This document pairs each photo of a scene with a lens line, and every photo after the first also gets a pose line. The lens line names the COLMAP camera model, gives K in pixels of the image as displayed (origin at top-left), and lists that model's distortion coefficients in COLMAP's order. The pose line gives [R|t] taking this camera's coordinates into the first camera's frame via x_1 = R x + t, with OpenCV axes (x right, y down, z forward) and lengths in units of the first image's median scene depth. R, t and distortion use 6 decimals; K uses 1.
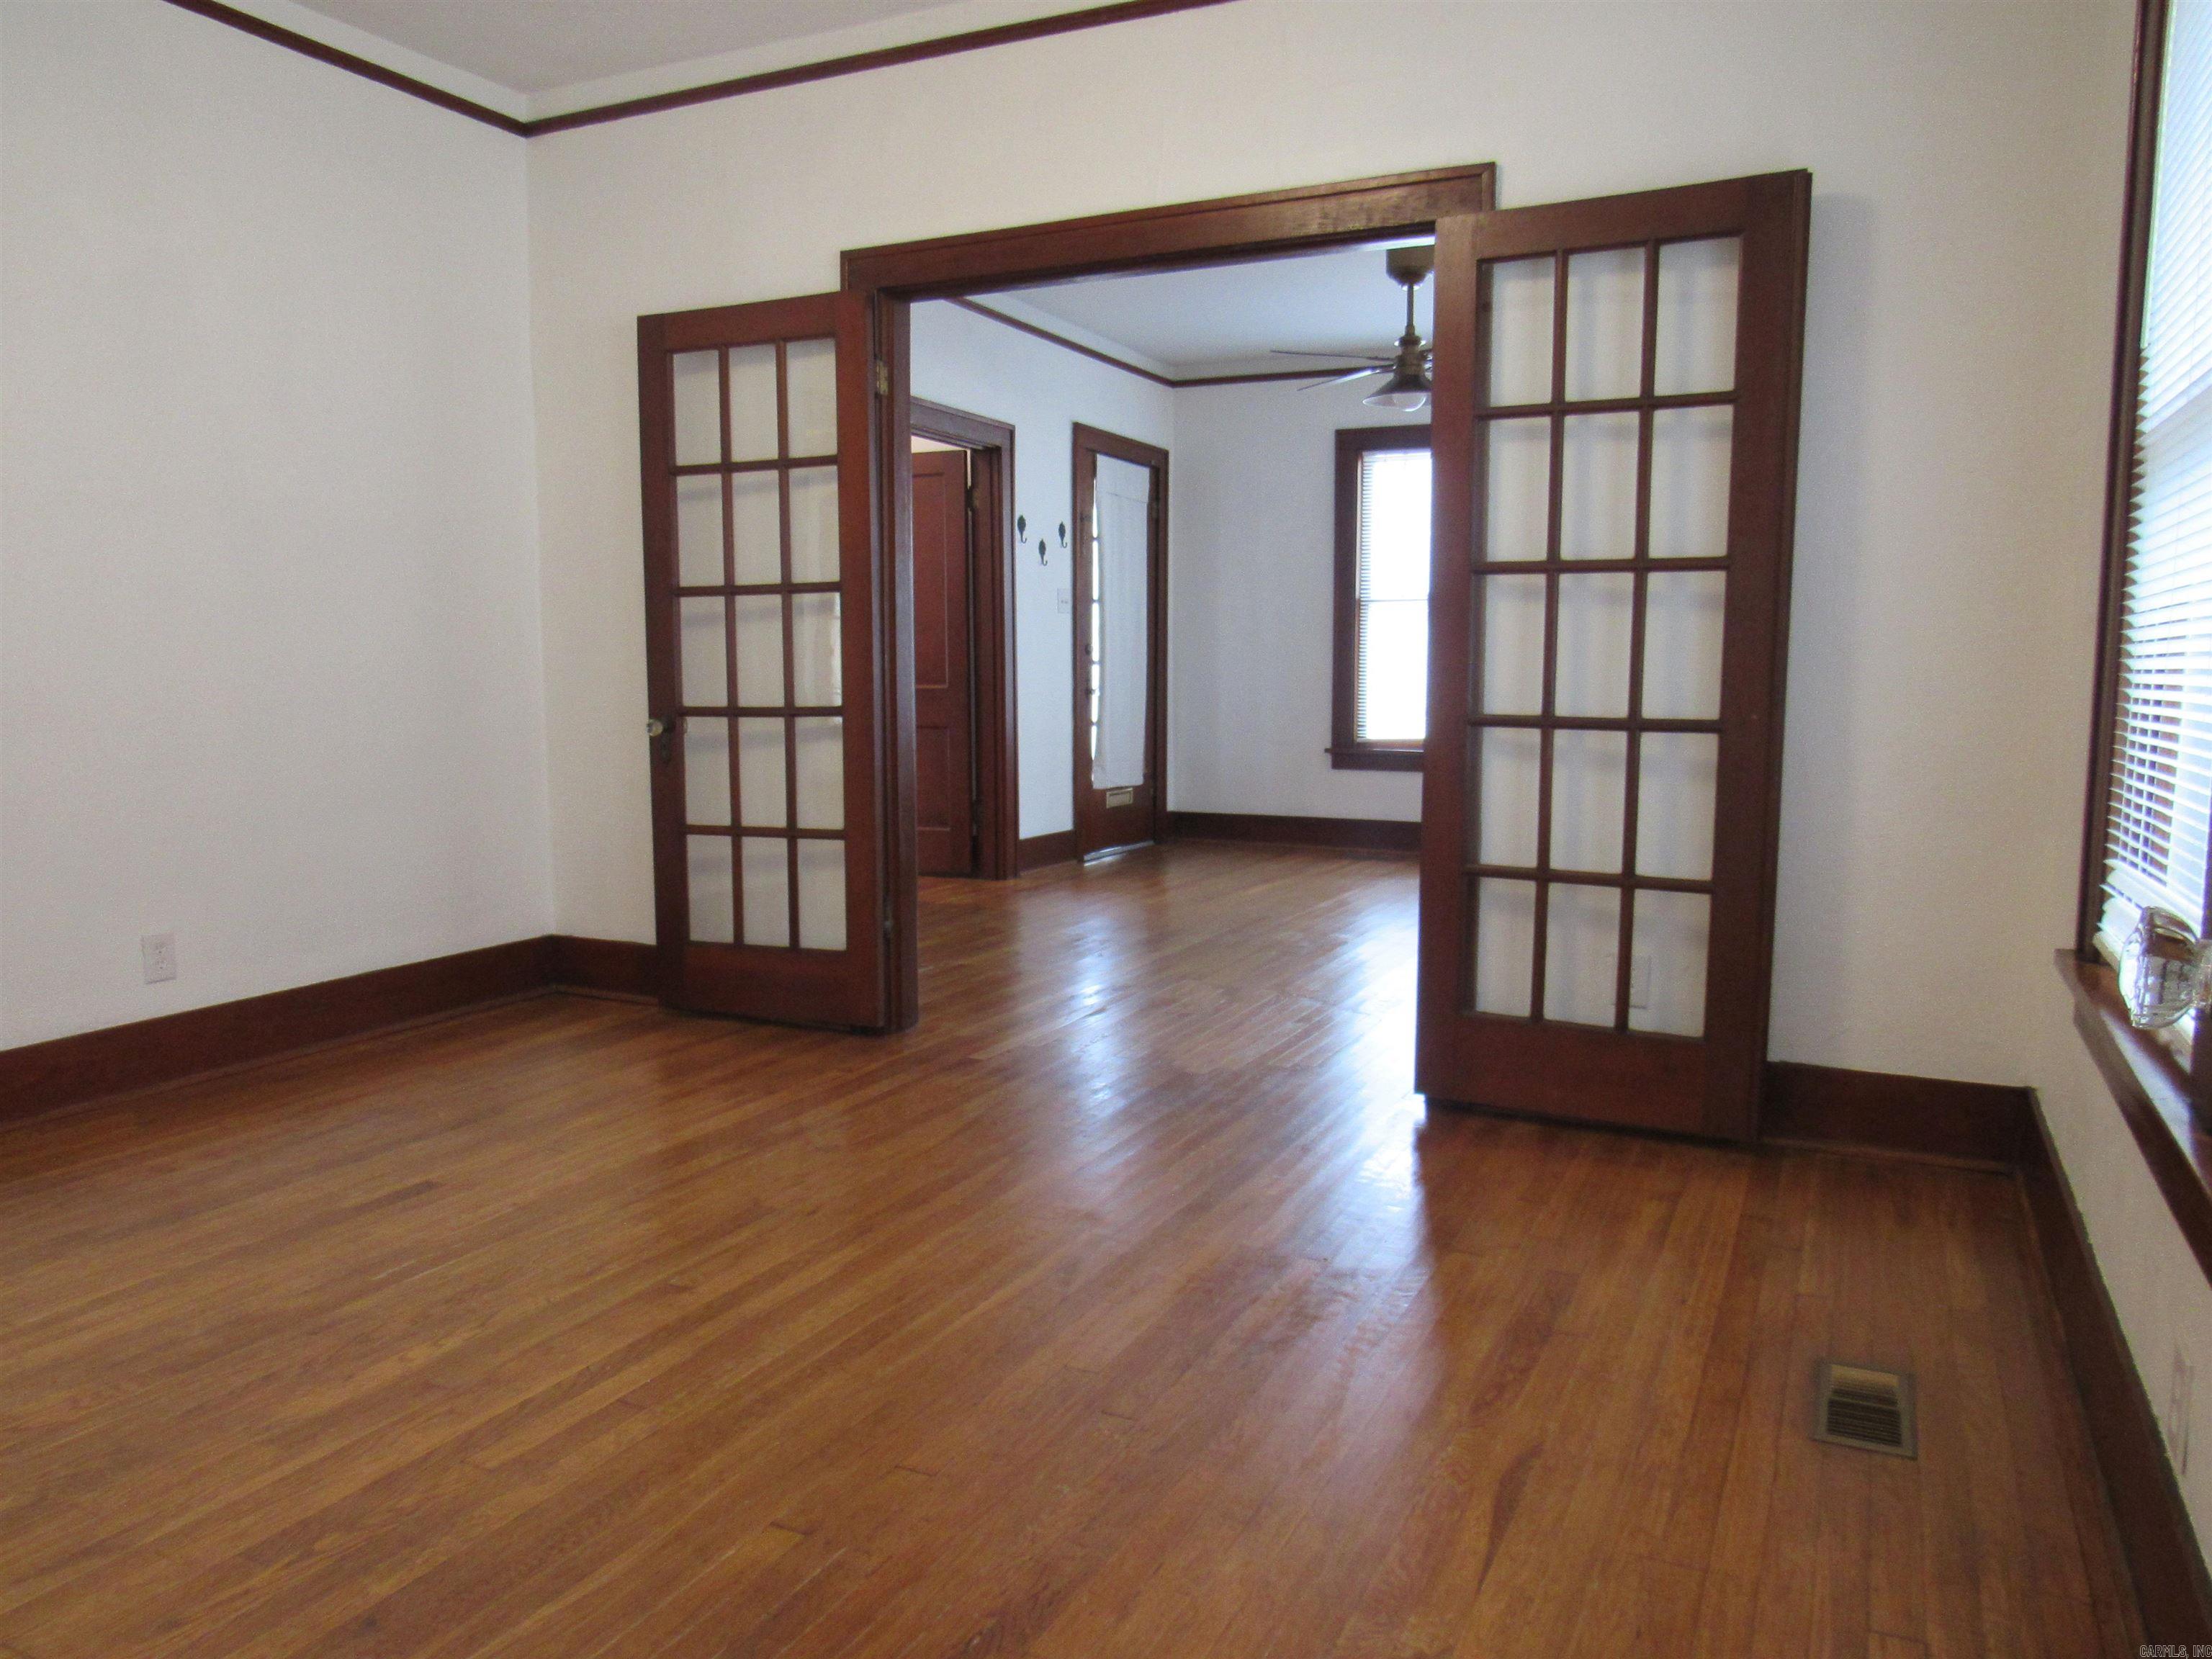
lens RADIAL K [[1577.1, 0, 1094.4], [0, 1577.1, 826.8], [0, 0, 1]] dist [-0.024288, 0.005028]
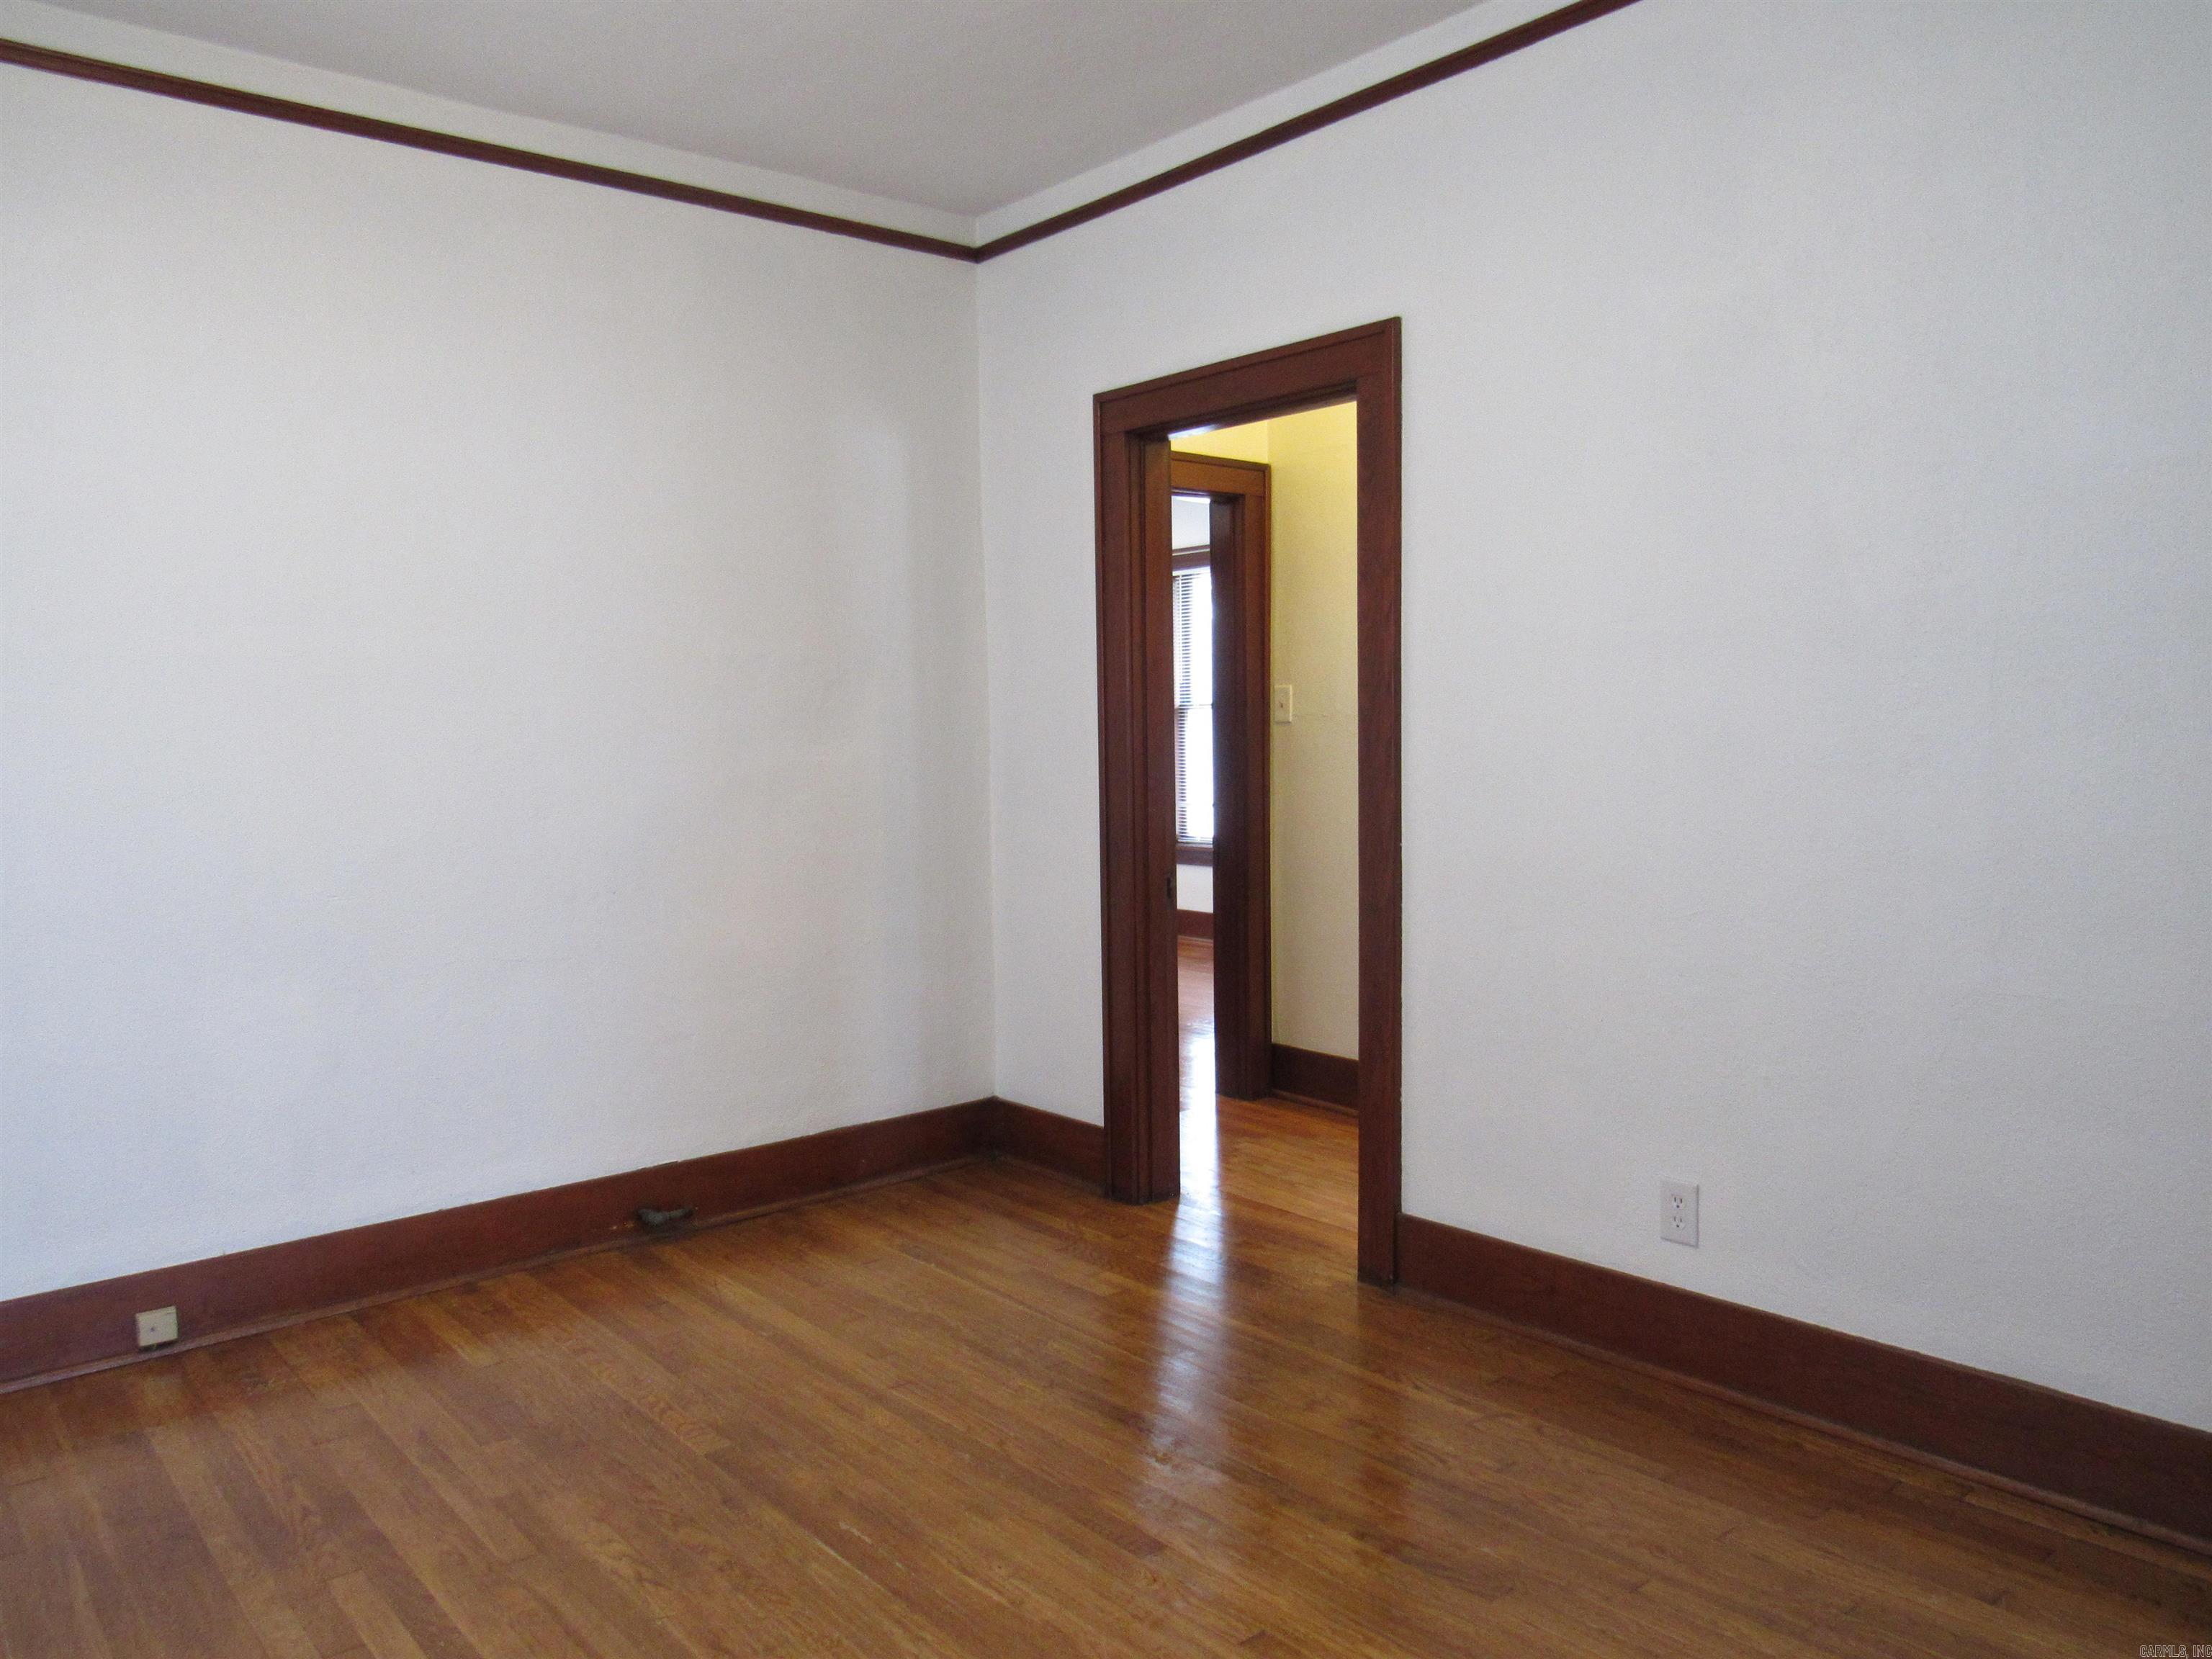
lens RADIAL K [[1577.1, 0, 1094.4], [0, 1577.1, 826.8], [0, 0, 1]] dist [-0.024288, 0.005028]
pose [[-0.388960, 0.074971, -0.918199, 0.369039], [-0.070246, 0.991368, 0.110702, -0.282134], [0.918573, 0.107558, -0.380336, 1.599475]]
